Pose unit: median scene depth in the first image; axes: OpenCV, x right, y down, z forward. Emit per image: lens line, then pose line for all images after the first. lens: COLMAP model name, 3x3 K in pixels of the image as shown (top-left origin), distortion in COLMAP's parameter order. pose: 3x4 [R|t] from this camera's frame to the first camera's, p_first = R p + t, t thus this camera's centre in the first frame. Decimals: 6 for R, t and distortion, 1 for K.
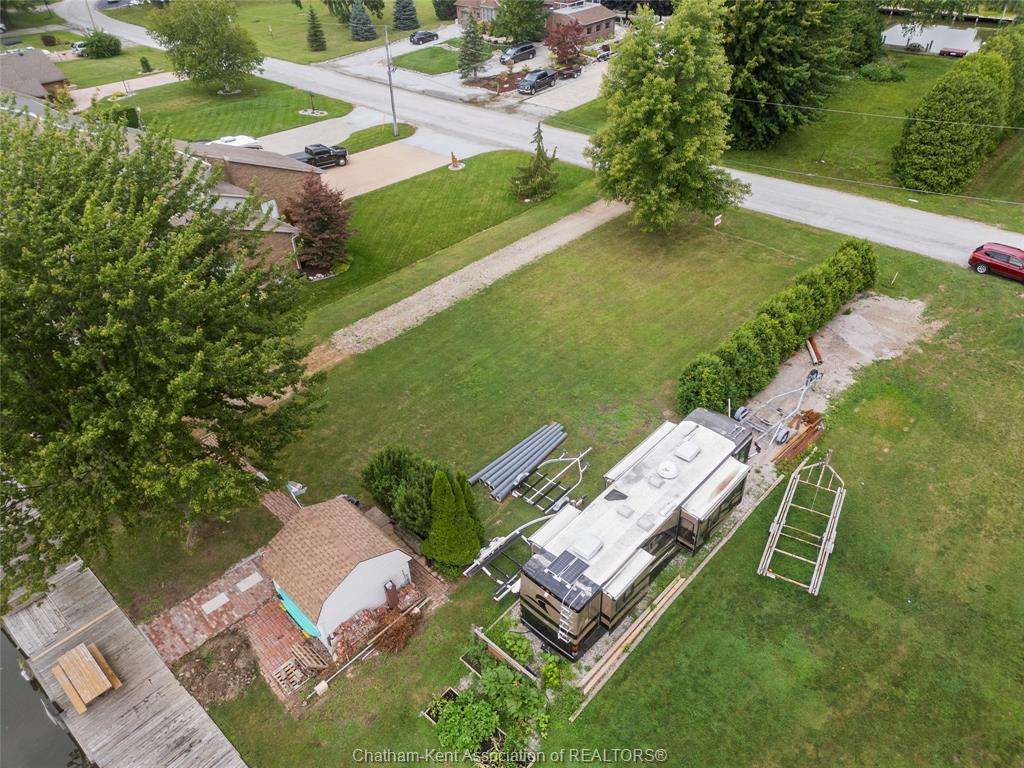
lens RADIAL K [[714.7, 0, 518.4], [0, 714.7, 385.2], [0, 0, 1]] dist [0.075005, -0.072997]
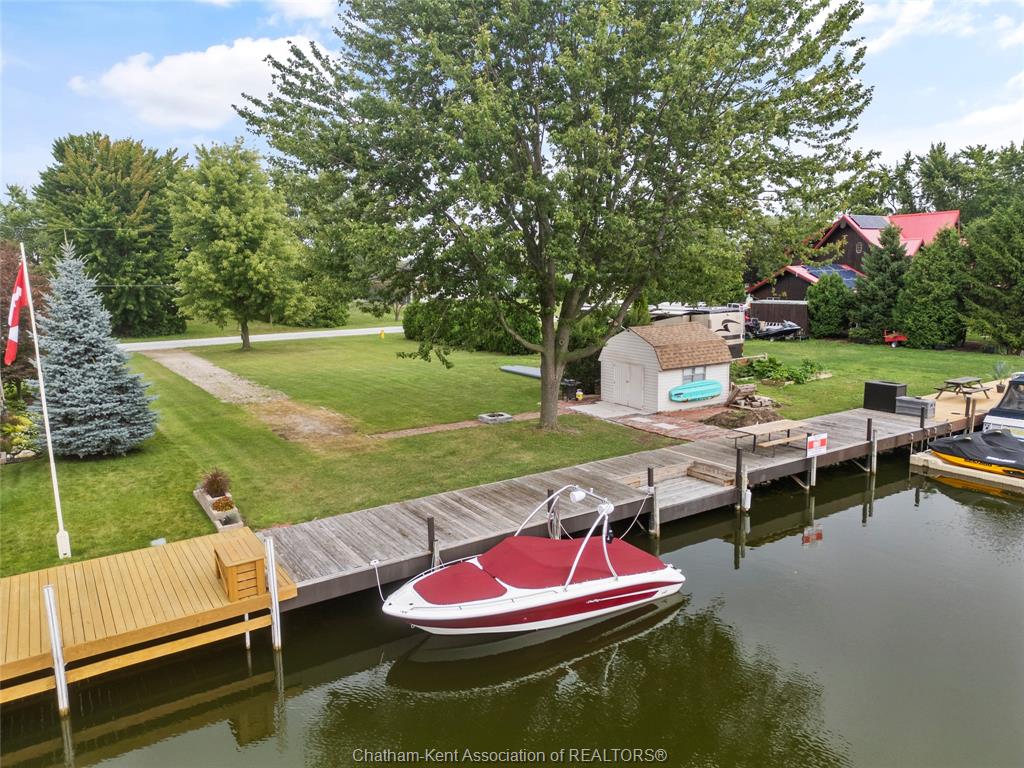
lens RADIAL K [[714.7, 0, 518.4], [0, 714.7, 385.2], [0, 0, 1]] dist [0.075005, -0.072997]
pose [[0.251822, -0.126623, 0.959454, -0.916101], [0.589187, 0.806558, -0.048195, 0.130001], [-0.767752, 0.577435, 0.277714, 0.585389]]
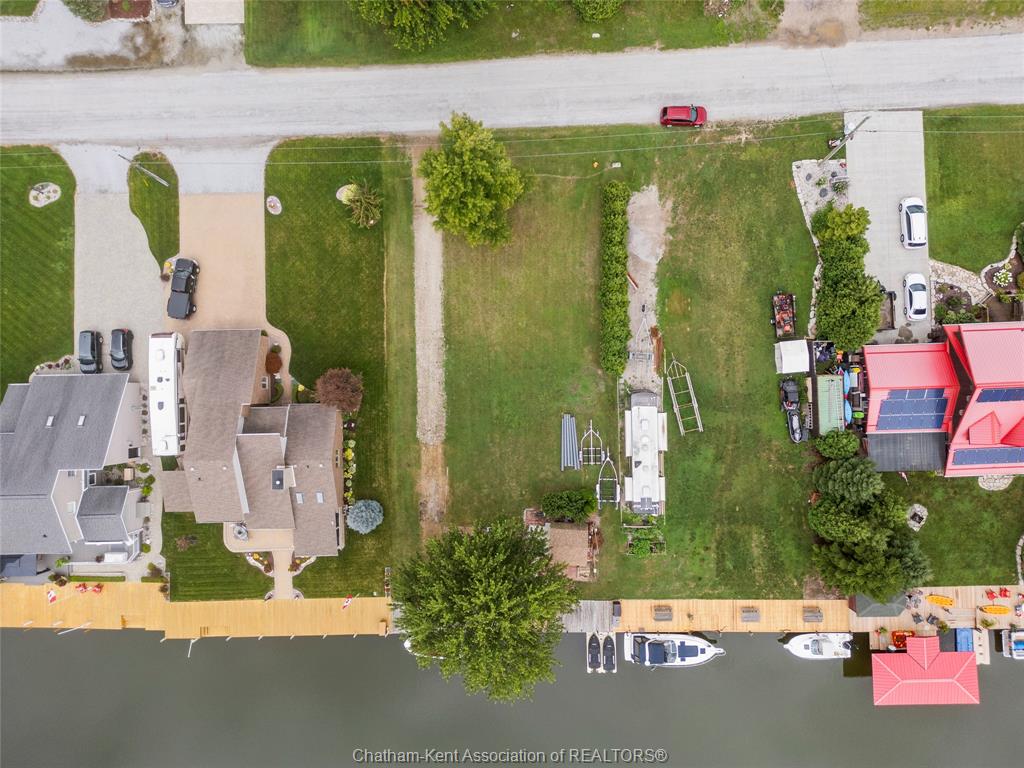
lens RADIAL K [[714.7, 0, 518.4], [0, 714.7, 385.2], [0, 0, 1]] dist [0.075005, -0.072997]
pose [[0.734476, -0.678468, 0.015010, -0.017701], [0.415447, 0.467011, 0.780579, -1.444969], [-0.536608, -0.567081, 0.624876, -0.152132]]
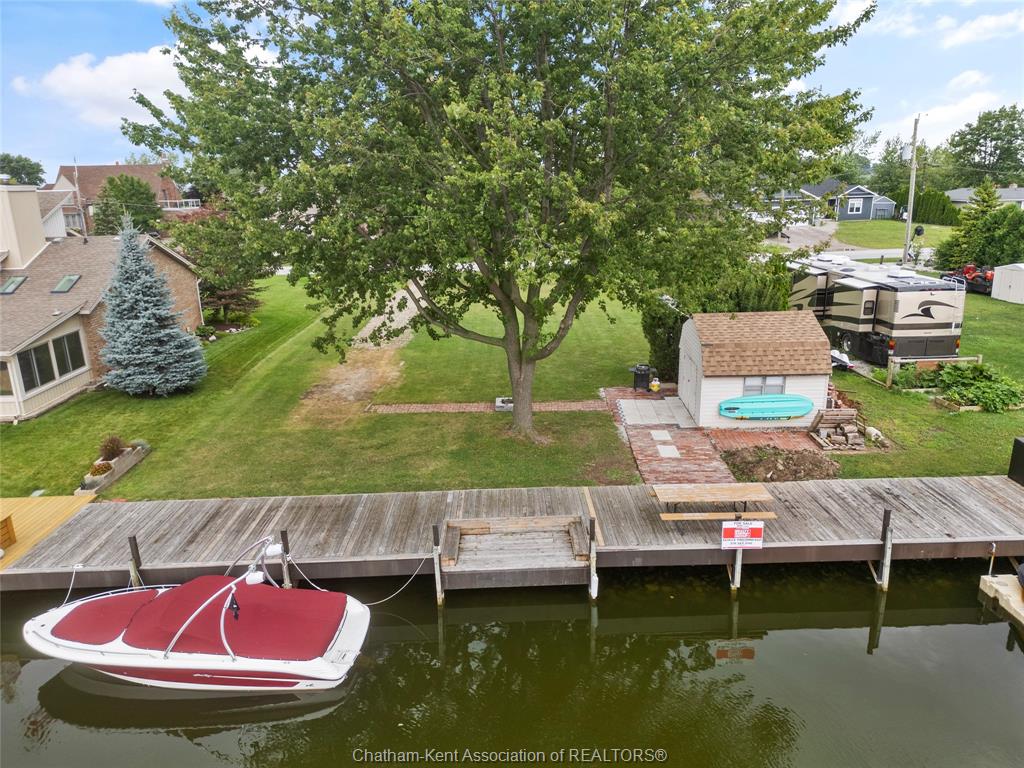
lens RADIAL K [[714.7, 0, 518.4], [0, 714.7, 385.2], [0, 0, 1]] dist [0.075005, -0.072997]
pose [[0.723131, -0.172472, 0.668831, -0.687100], [0.412565, 0.884462, -0.217983, 0.230069], [-0.553960, 0.433567, 0.710738, 0.363893]]
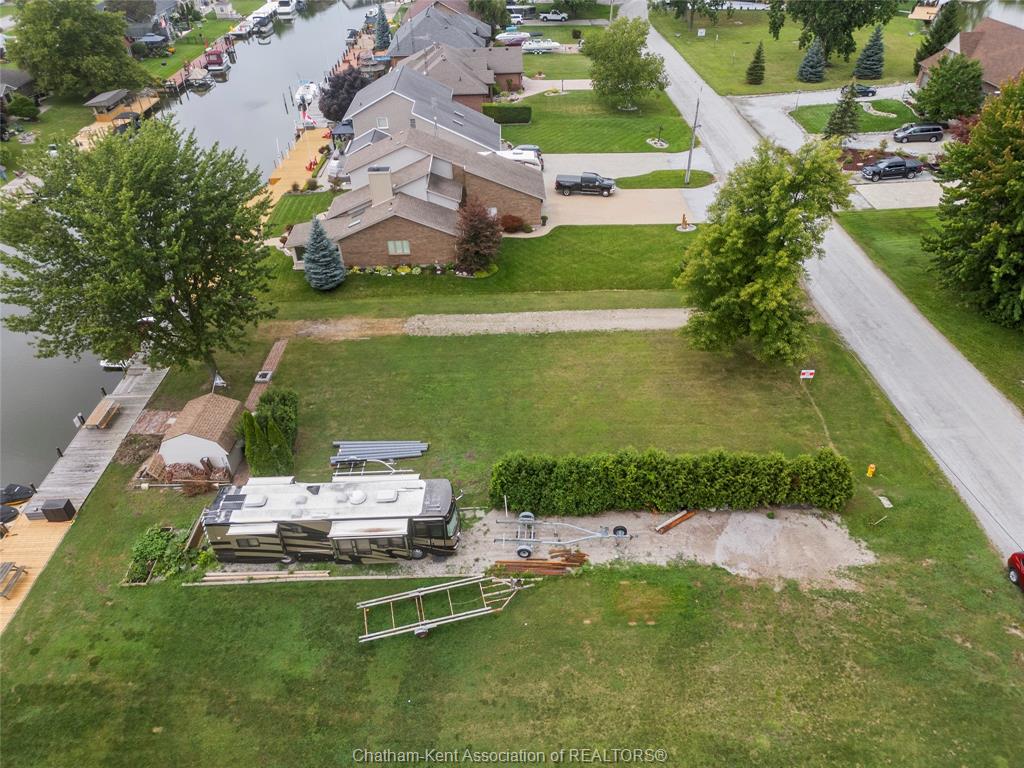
lens RADIAL K [[714.7, 0, 518.4], [0, 714.7, 385.2], [0, 0, 1]] dist [0.075005, -0.072997]
pose [[0.684291, 0.445567, -0.577248, 0.722362], [-0.433264, 0.885160, 0.169632, -0.274764], [0.586539, 0.134023, 0.798755, 0.076976]]
